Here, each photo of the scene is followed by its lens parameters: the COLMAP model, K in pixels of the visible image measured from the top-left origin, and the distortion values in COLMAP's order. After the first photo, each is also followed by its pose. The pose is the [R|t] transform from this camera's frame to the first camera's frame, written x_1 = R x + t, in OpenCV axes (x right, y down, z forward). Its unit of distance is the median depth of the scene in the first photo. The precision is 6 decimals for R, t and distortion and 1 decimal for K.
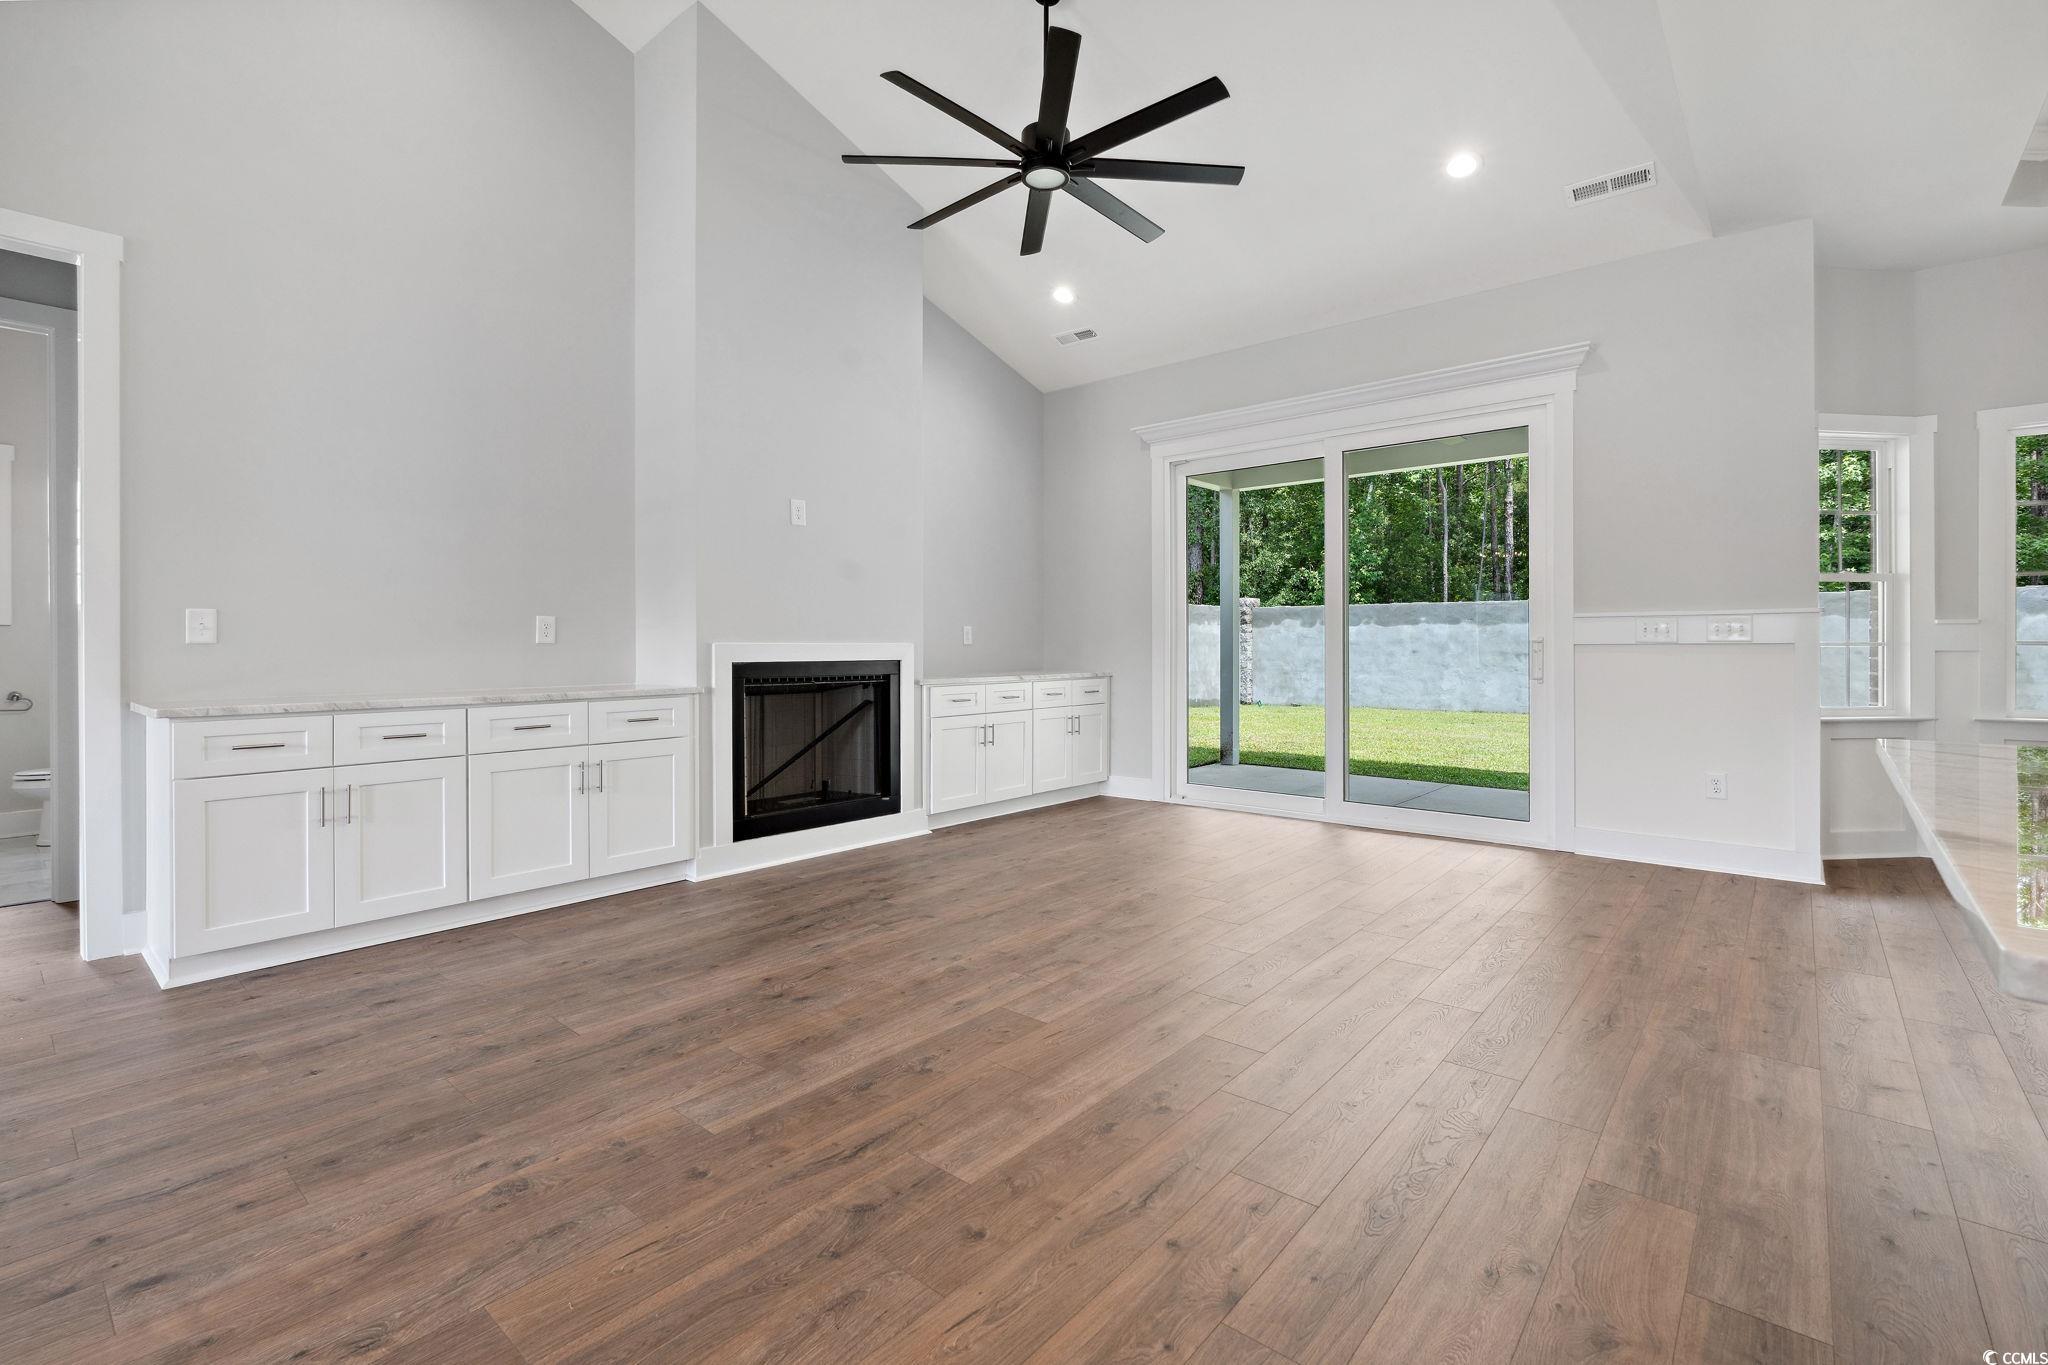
lens RADIAL K [[914.7, 0, 1032.0], [0, 914.7, 641.2], [0, 0, 1]] dist [-0.003754, -0.000179]
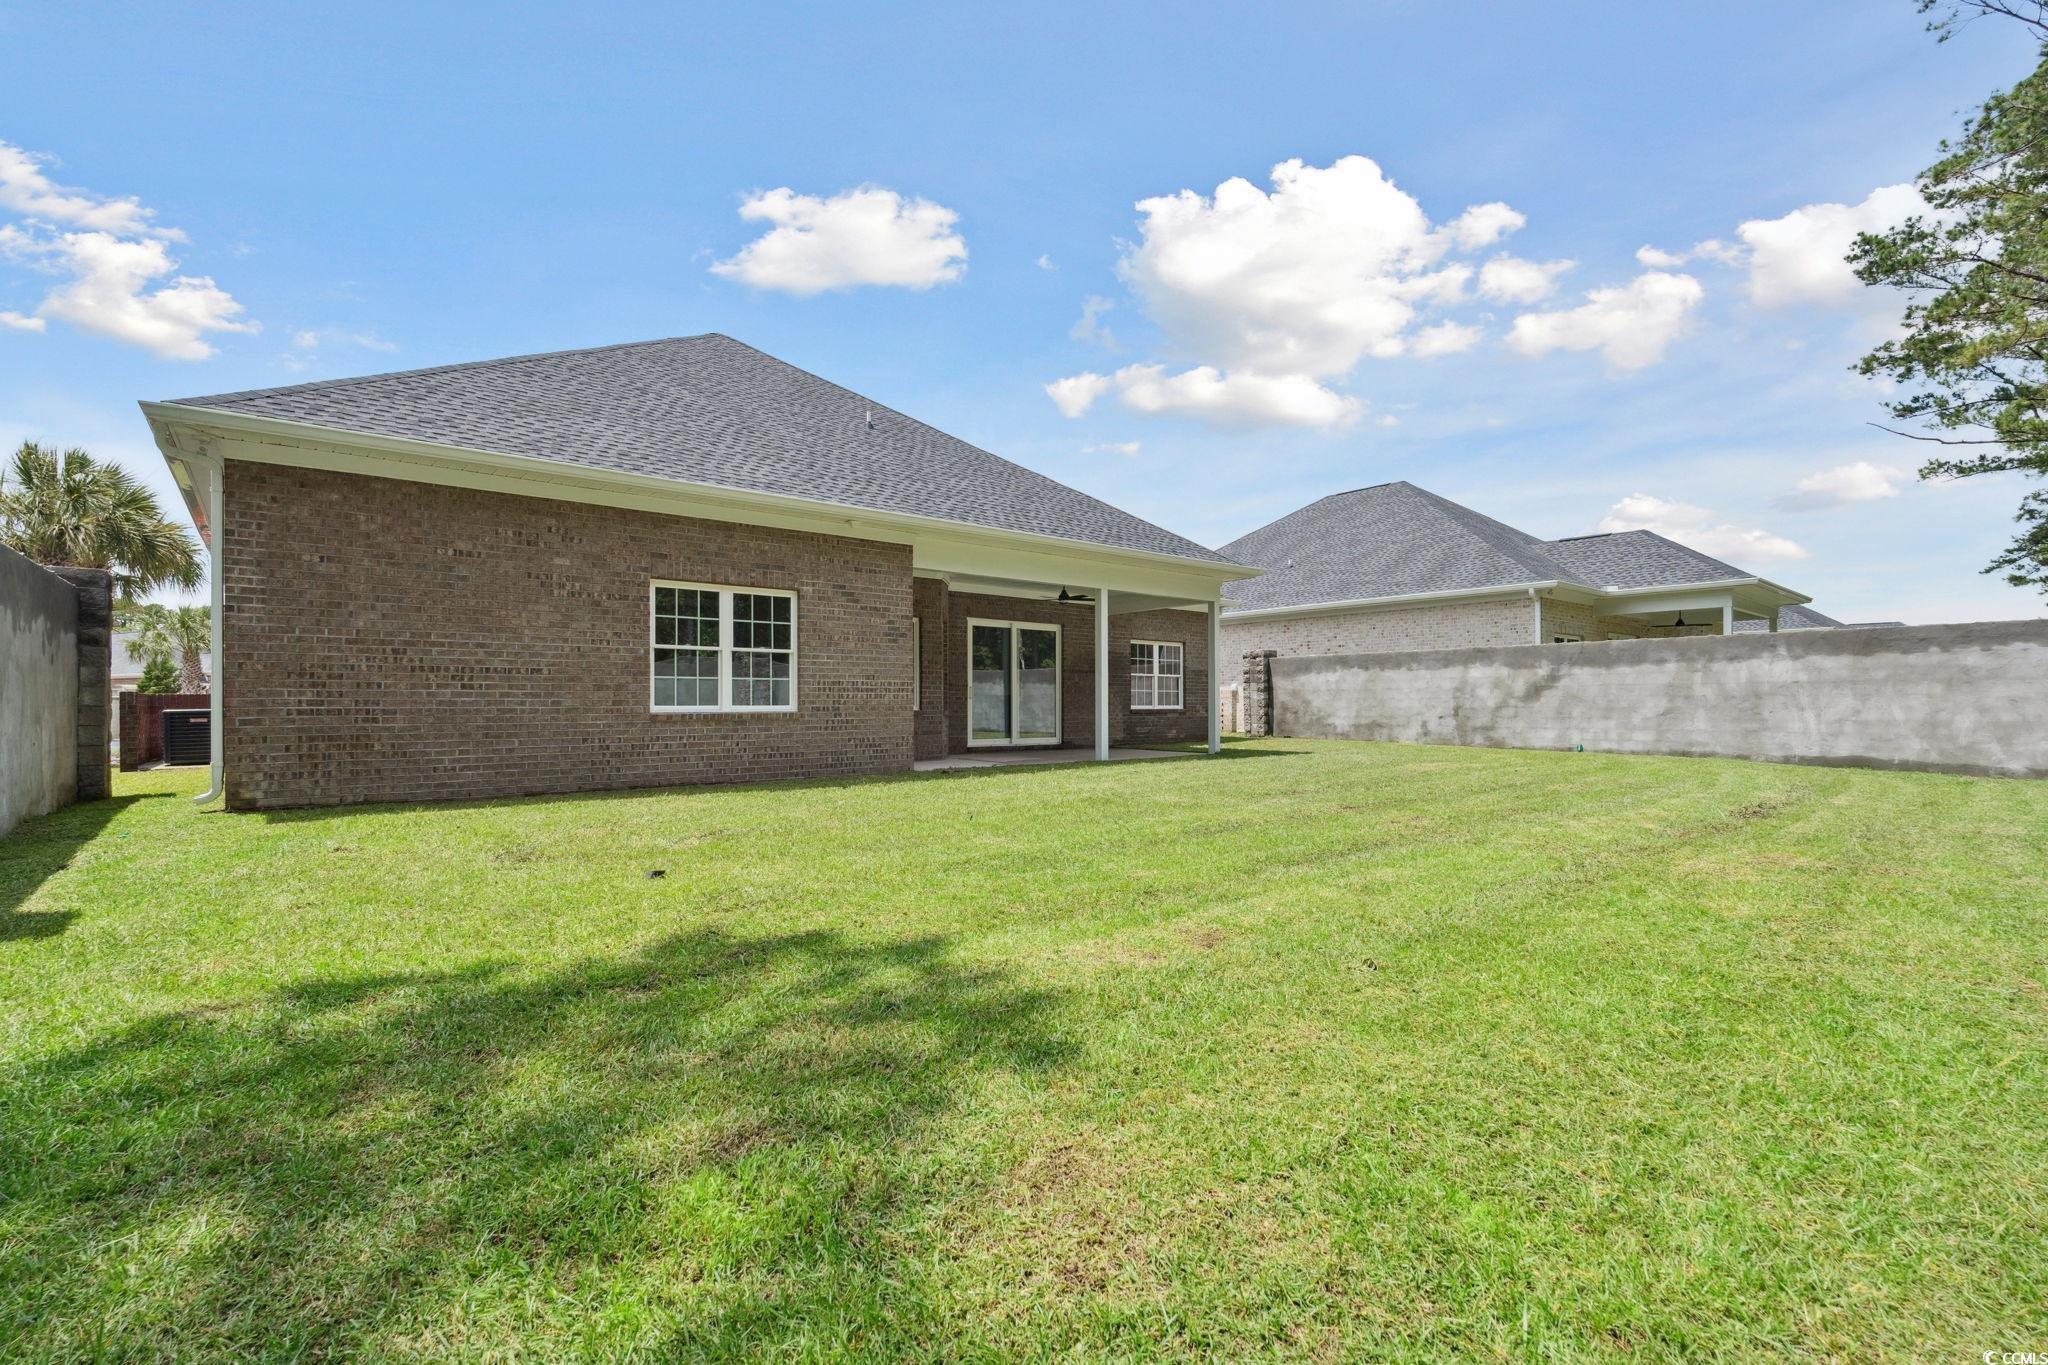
lens RADIAL K [[914.7, 0, 1028.2], [0, 914.7, 695.0], [0, 0, 1]] dist [-0.003754, -0.000179]
pose [[-0.174584, -0.007748, -0.984612, 4.413071], [0.005517, 0.999946, -0.008847, 0.070523], [0.984627, -0.006977, -0.174531, 2.042513]]
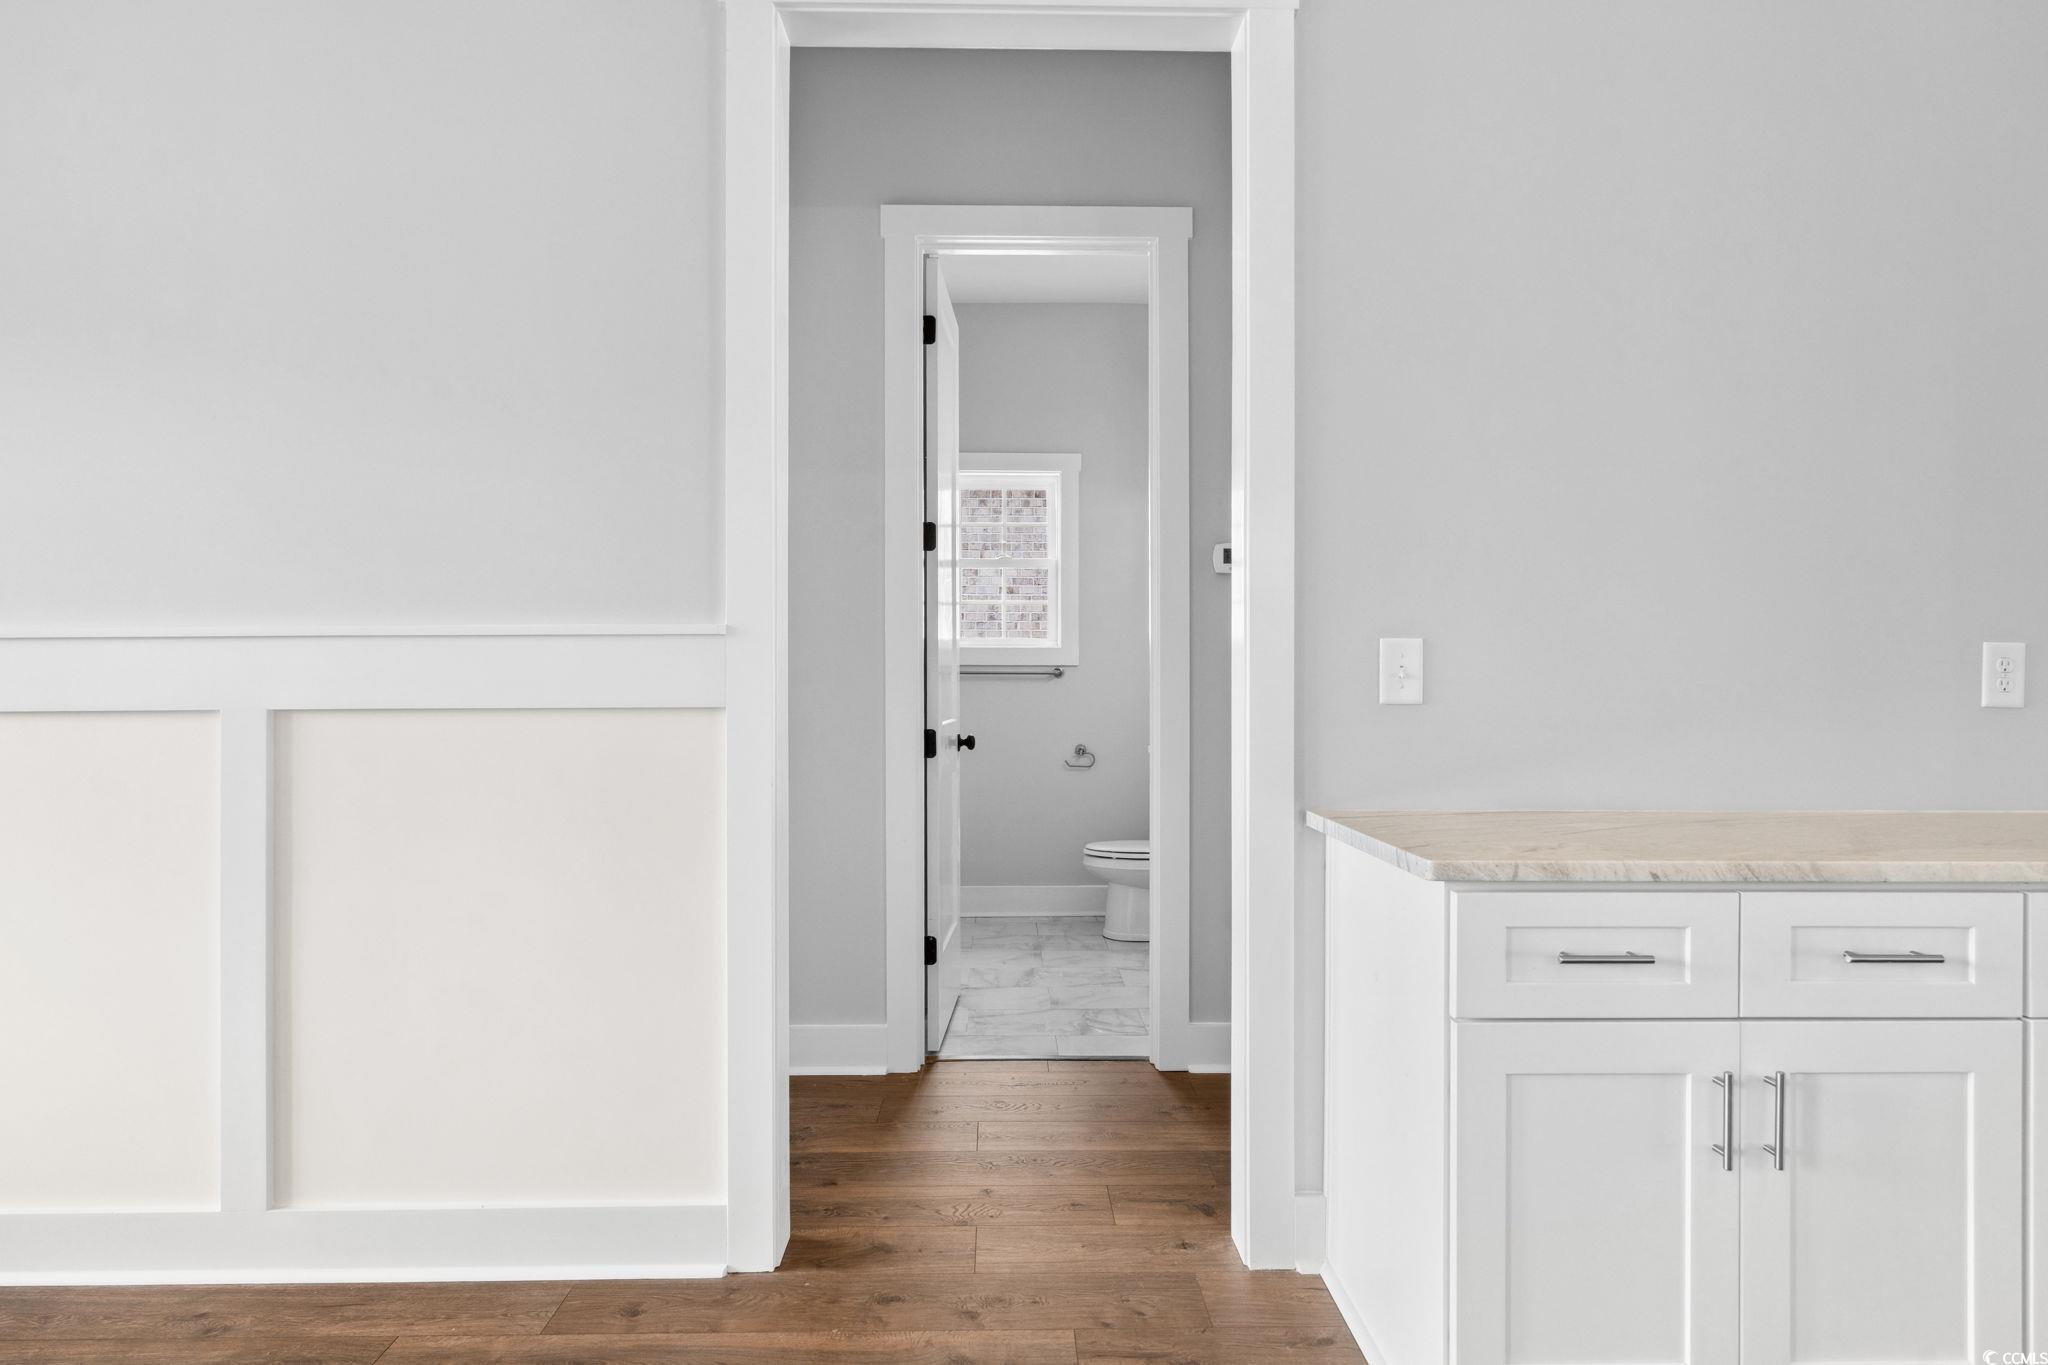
lens RADIAL K [[1135.5, 0, 1028.8], [0, 1135.5, 679.4], [0, 0, 1]] dist [-0.002855, 0.000700]
pose [[0.669666, 0.004901, -0.742646, -0.441795], [-0.002127, 0.999987, 0.004682, -0.011759], [0.742659, -0.001555, 0.669668, 0.308819]]
